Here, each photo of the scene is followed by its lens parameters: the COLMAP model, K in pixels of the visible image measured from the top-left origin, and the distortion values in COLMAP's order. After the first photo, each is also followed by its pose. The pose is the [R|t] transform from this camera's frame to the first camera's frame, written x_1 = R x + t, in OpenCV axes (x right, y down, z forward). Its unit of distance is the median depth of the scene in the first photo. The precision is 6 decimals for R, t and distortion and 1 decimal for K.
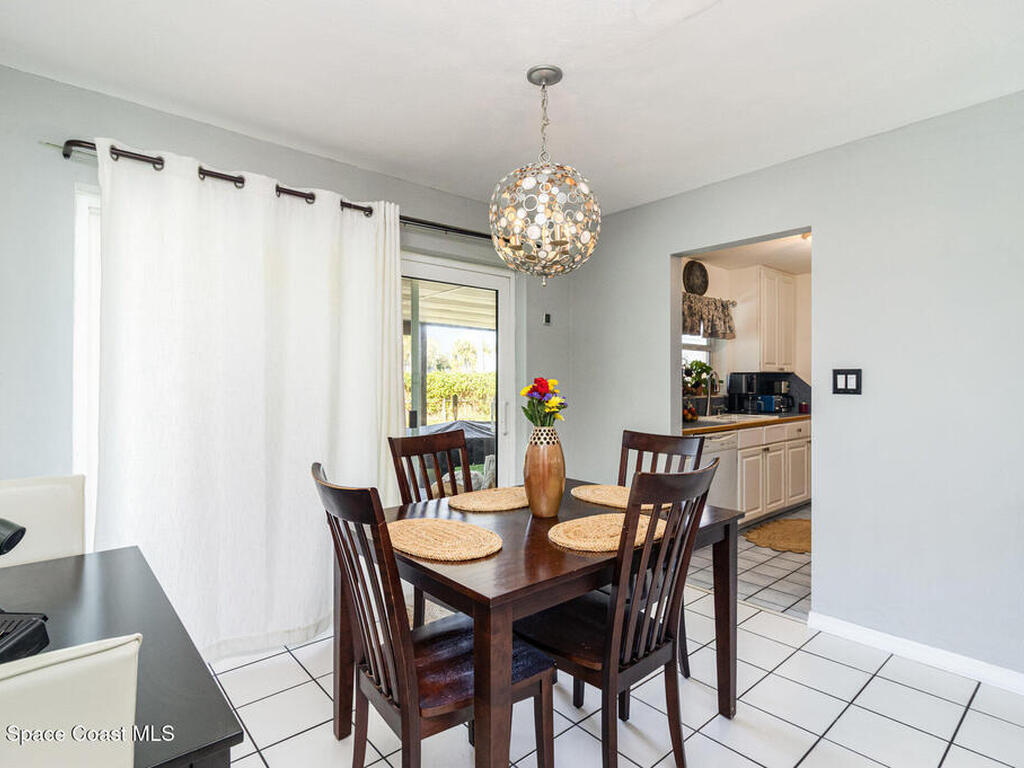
lens RADIAL K [[532.0, 0, 512.0], [0, 532.0, 384.0], [0, 0, 1]] dist [-0.000595, -0.000859]
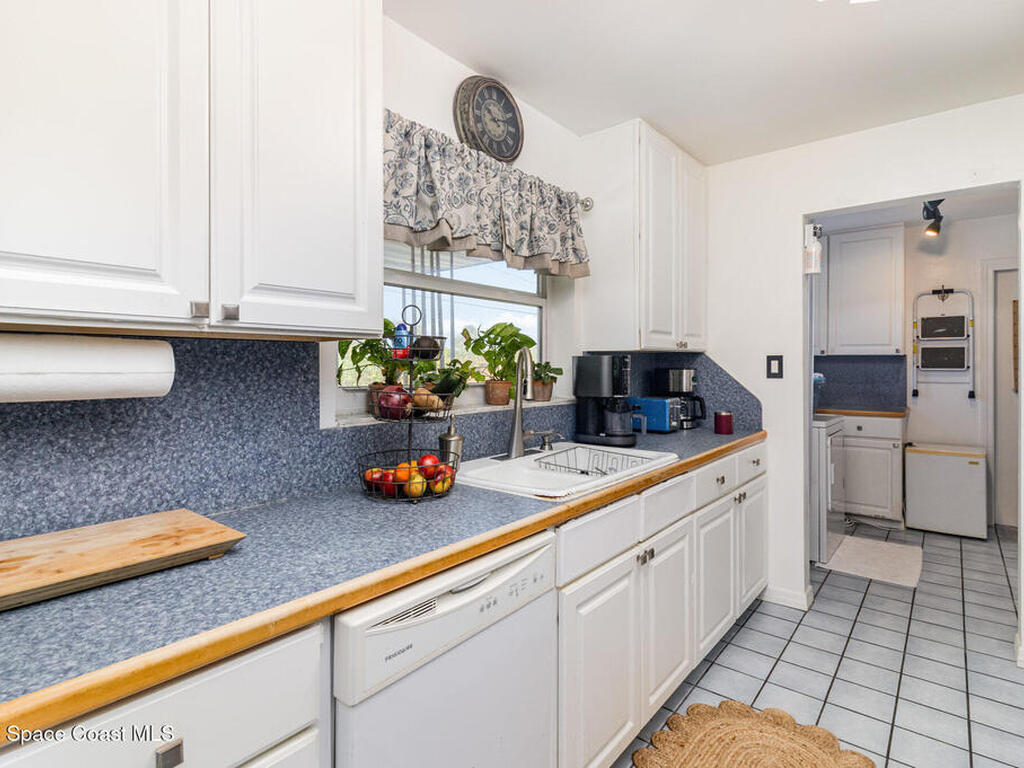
lens RADIAL K [[532.0, 0, 512.0], [0, 532.0, 384.0], [0, 0, 1]] dist [-0.000595, -0.000859]
pose [[0.986127, -0.010094, 0.165688, 0.277532], [0.005149, 0.999529, 0.030246, -0.007339], [-0.165915, -0.028973, 0.985714, 0.556731]]
